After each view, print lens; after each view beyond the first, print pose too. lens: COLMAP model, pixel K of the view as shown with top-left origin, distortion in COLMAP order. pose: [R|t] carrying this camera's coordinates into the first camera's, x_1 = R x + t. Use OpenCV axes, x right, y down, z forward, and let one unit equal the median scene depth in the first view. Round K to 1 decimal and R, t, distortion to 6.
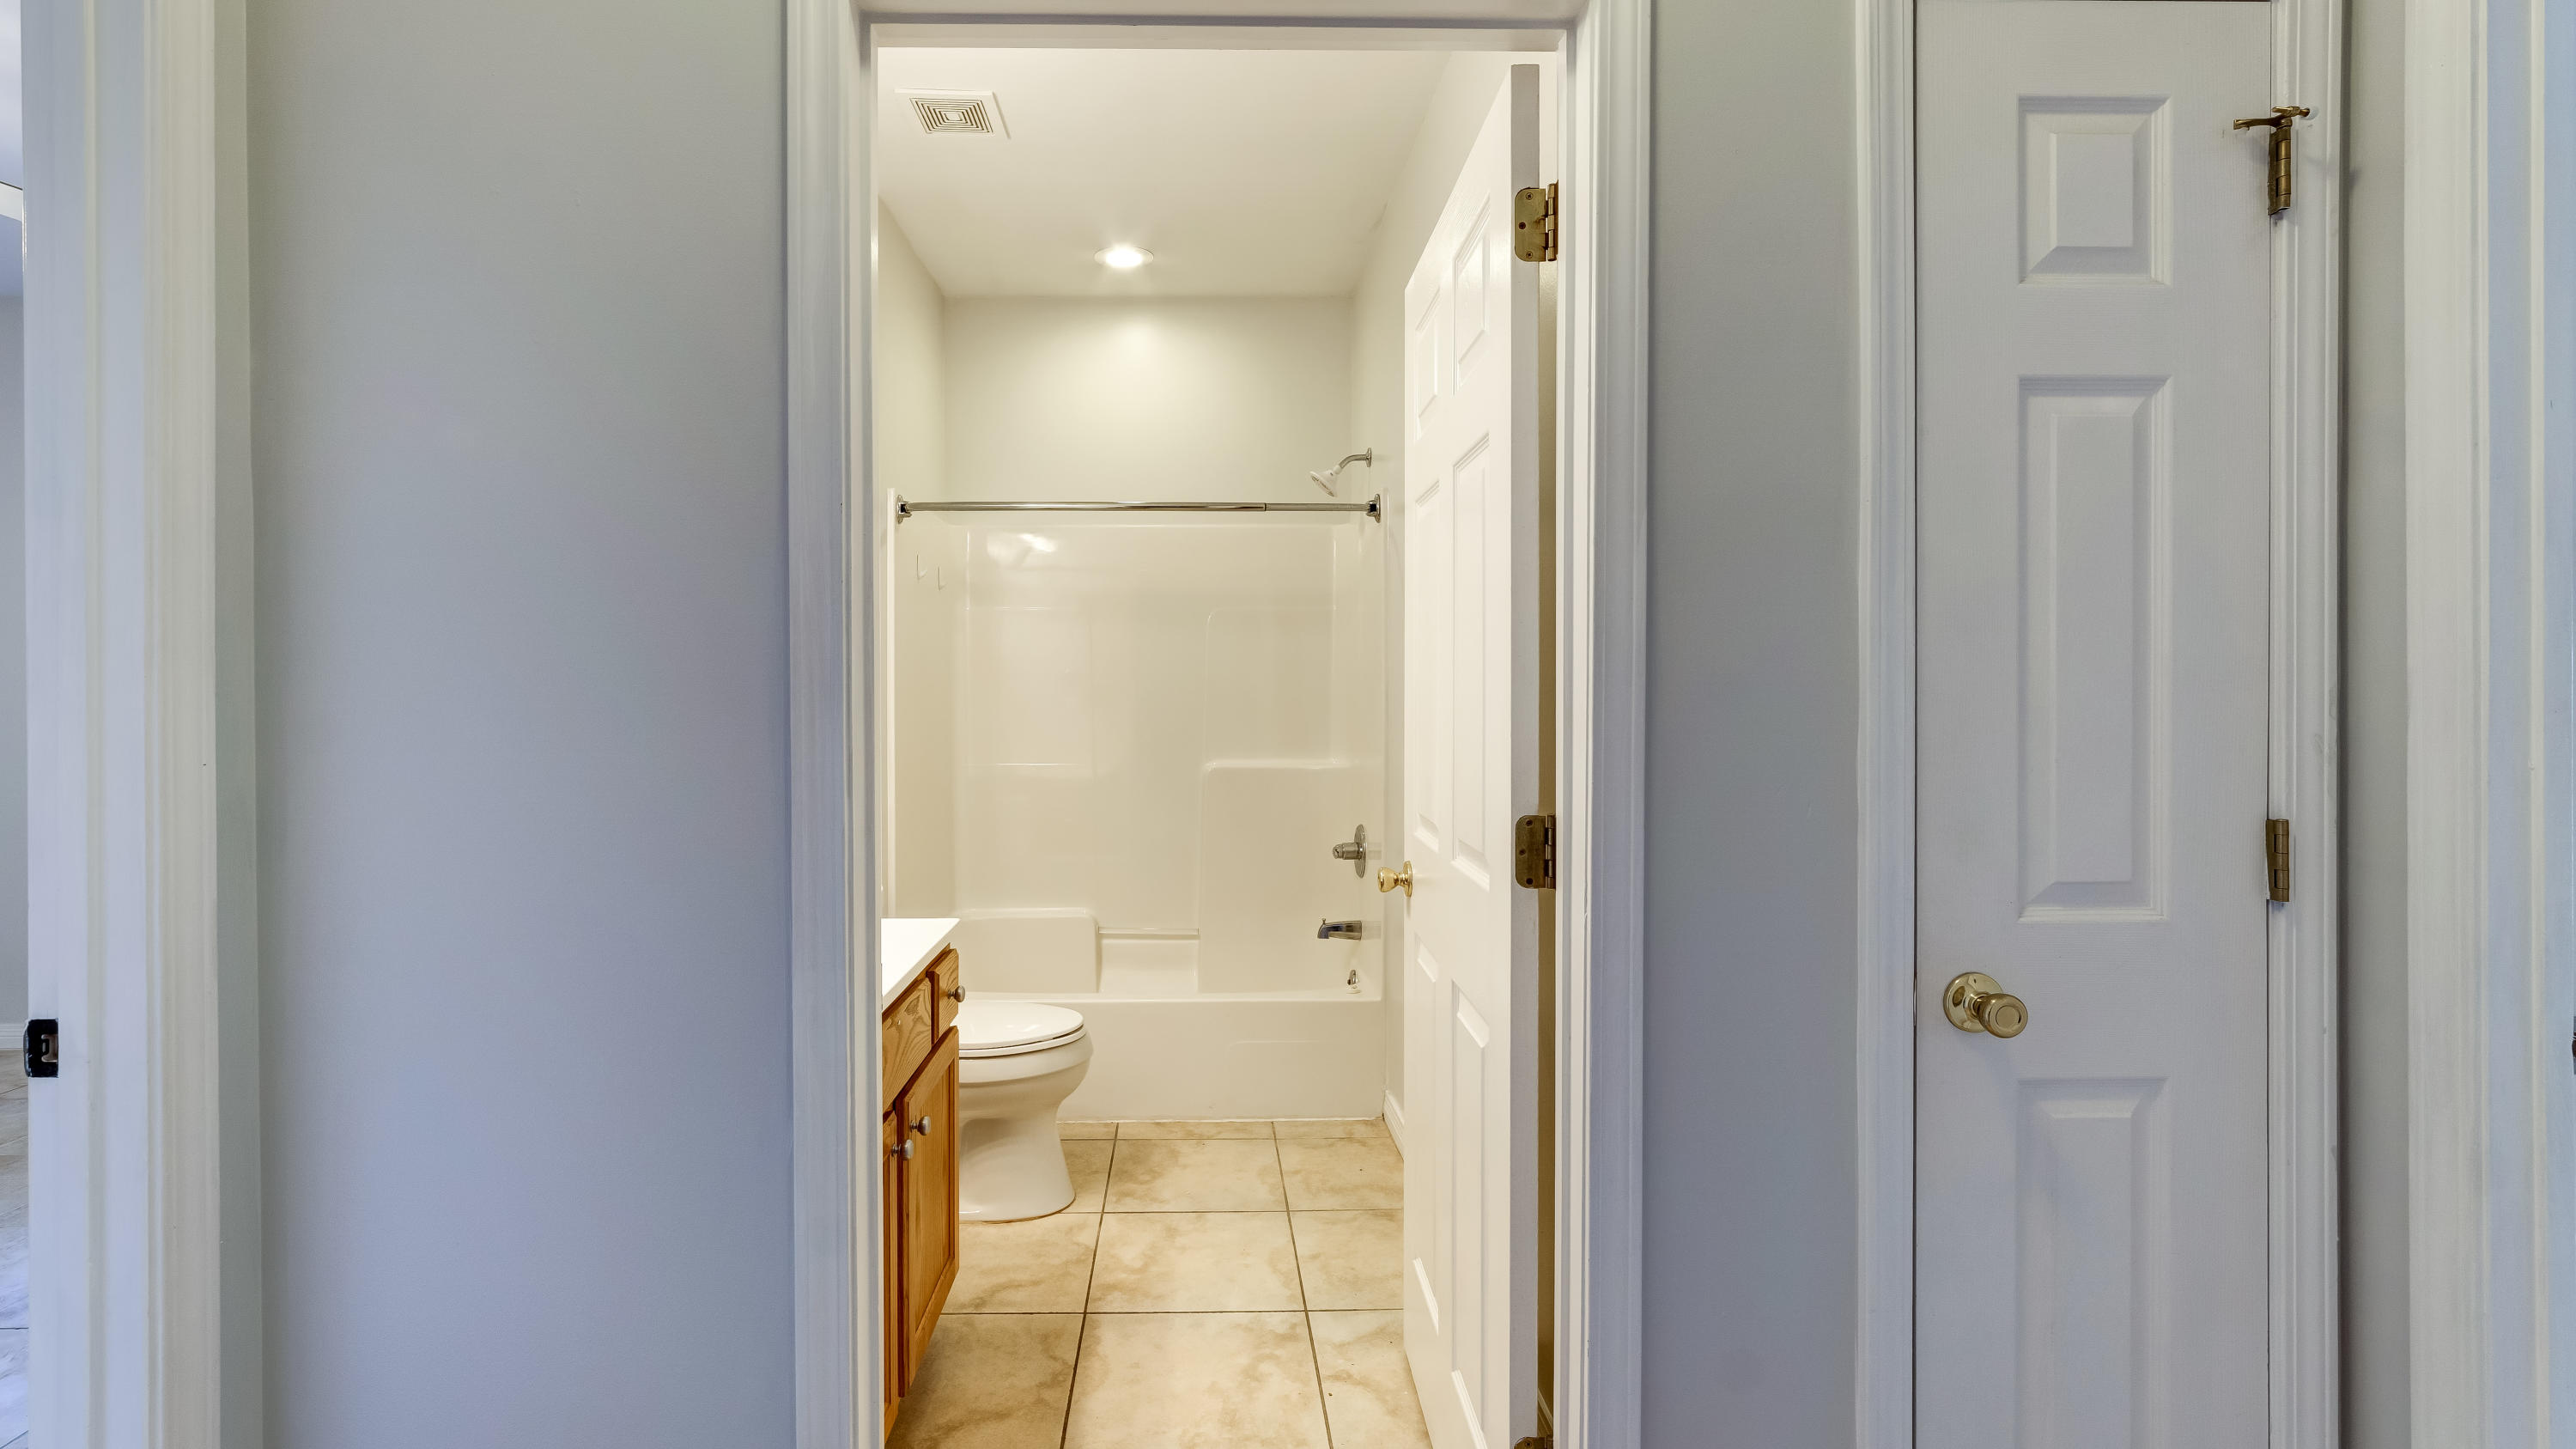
lens RADIAL K [[1121.4, 0, 1281.1], [0, 1121.4, 703.1], [0, 0, 1]] dist [-0.013848, 0.001504]
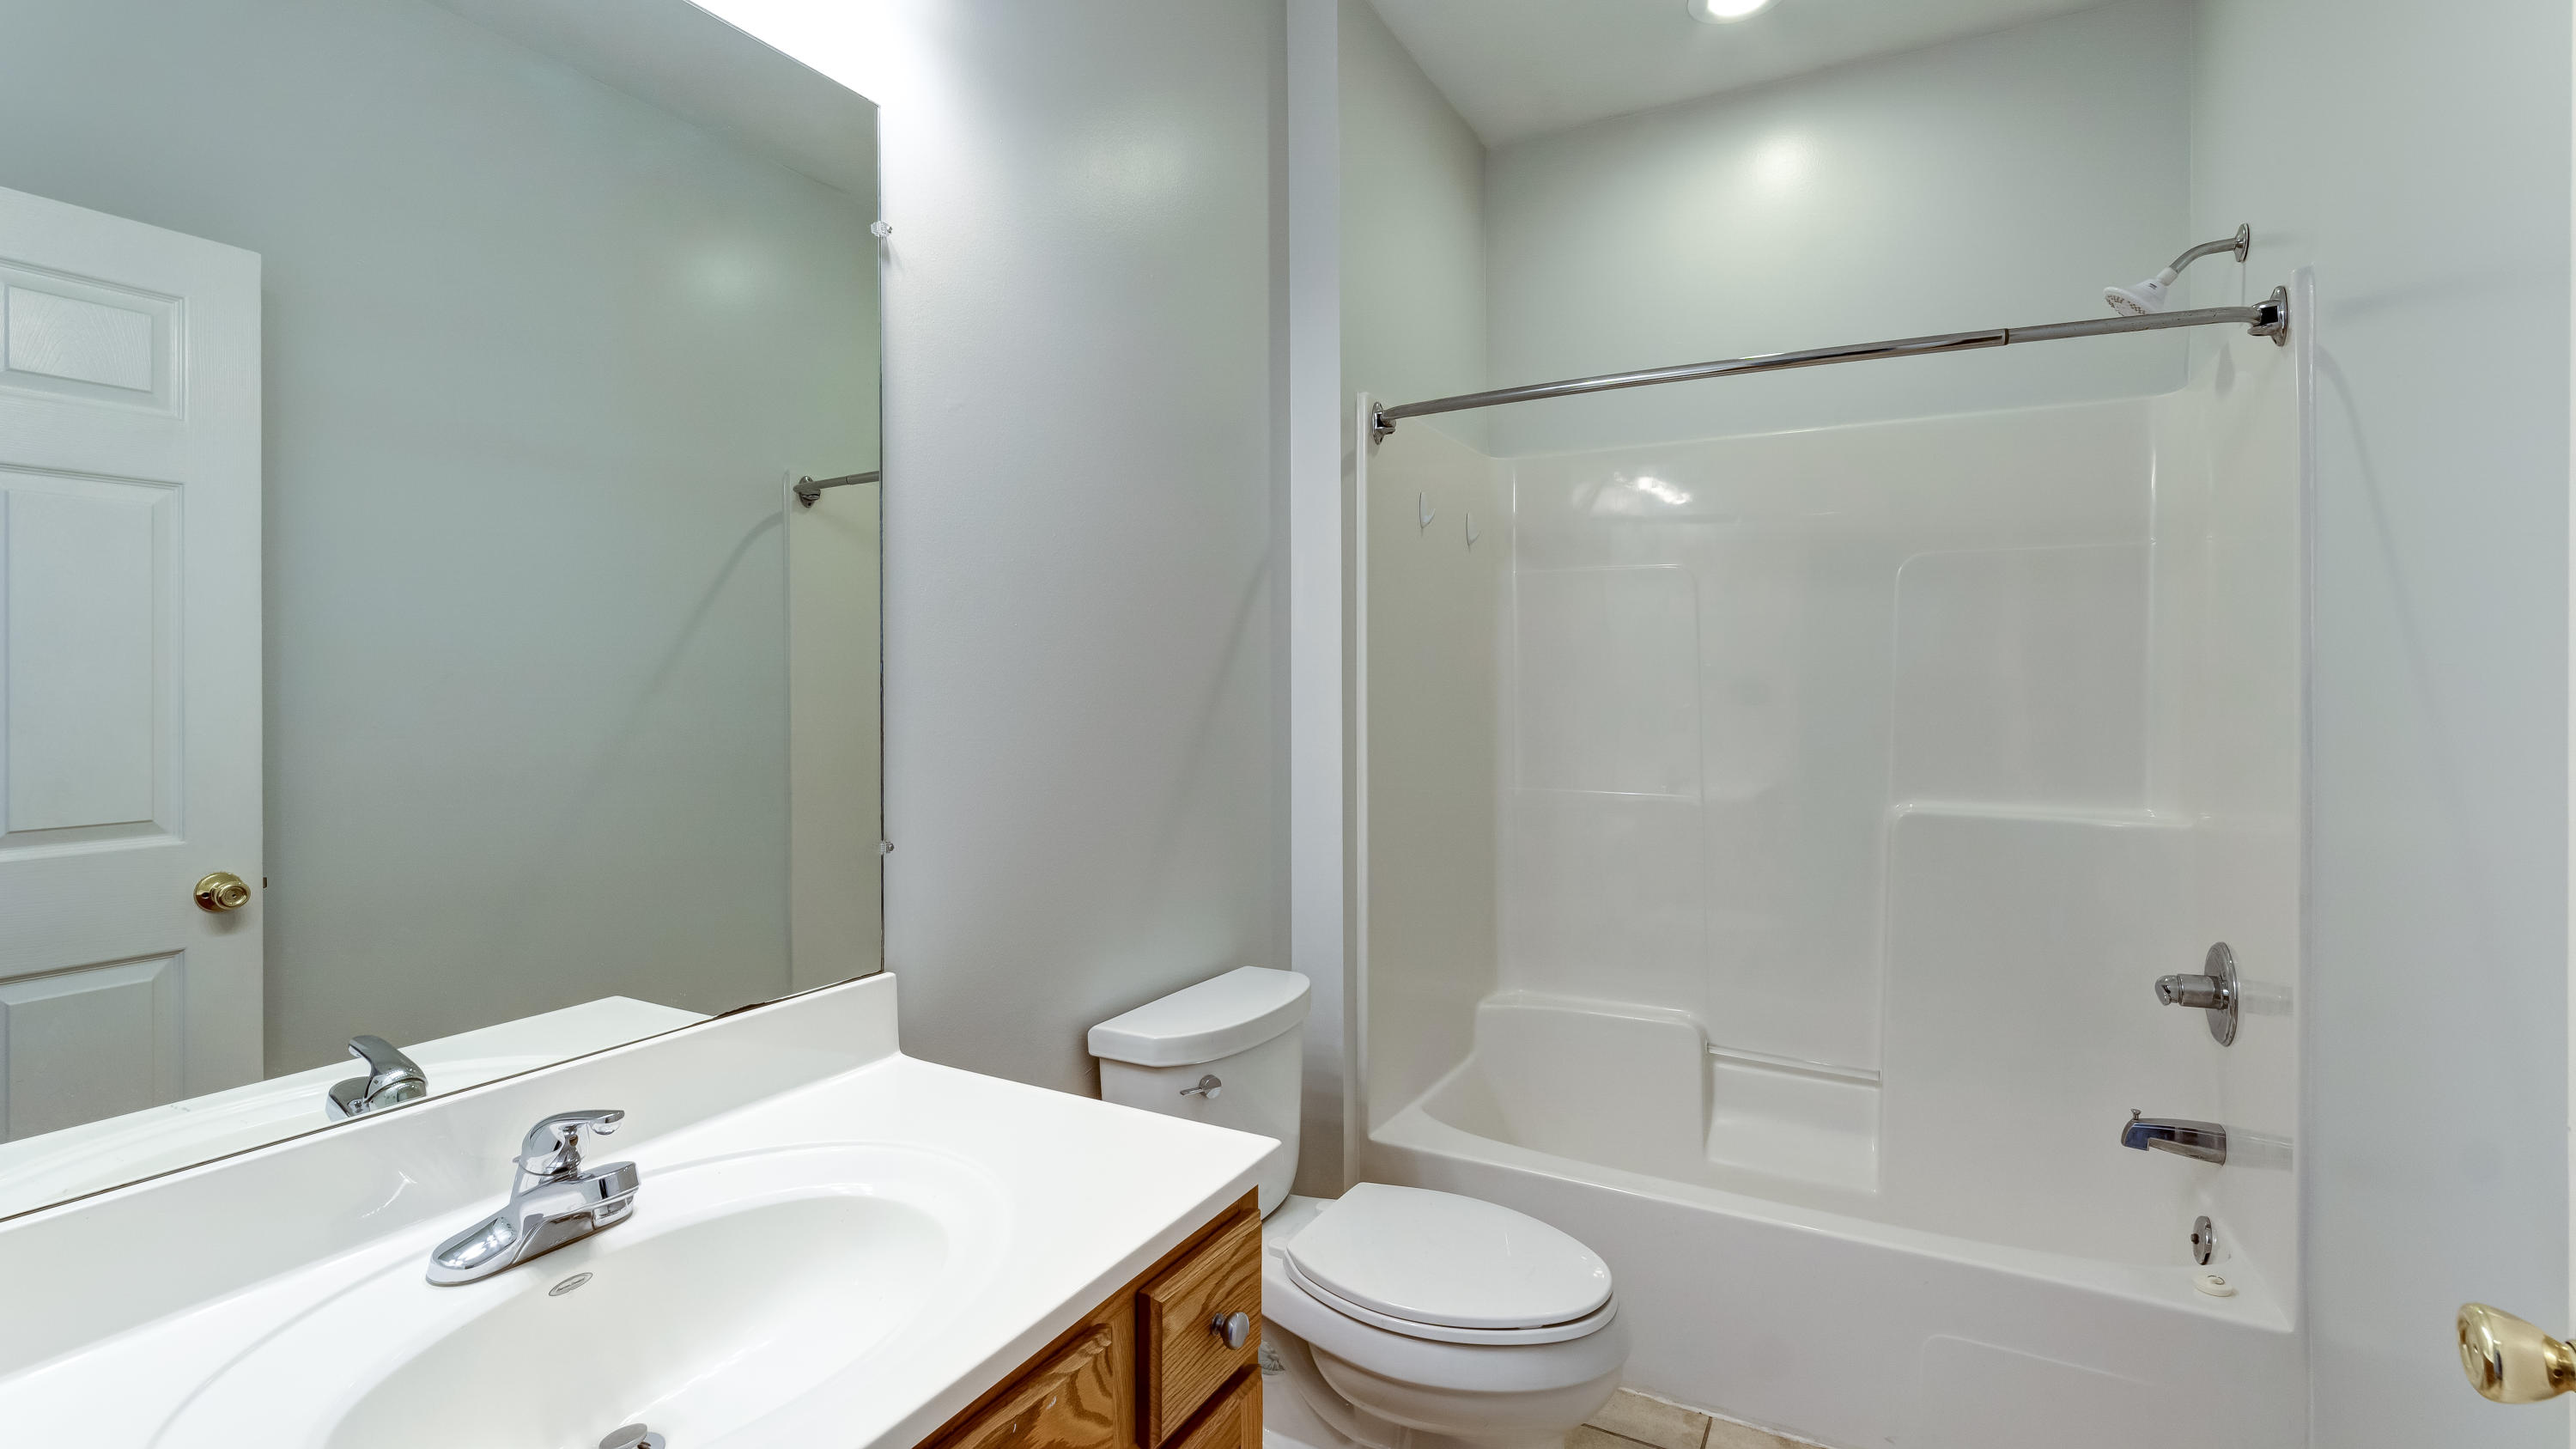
lens RADIAL K [[1121.4, 0, 1270.7], [0, 1121.4, 687.9], [0, 0, 1]] dist [-0.013848, 0.001504]
pose [[0.826806, 0.001586, -0.562485, -0.005709], [-0.006688, 0.999953, -0.007012, -0.004172], [0.562448, 0.009560, 0.826778, 0.320832]]
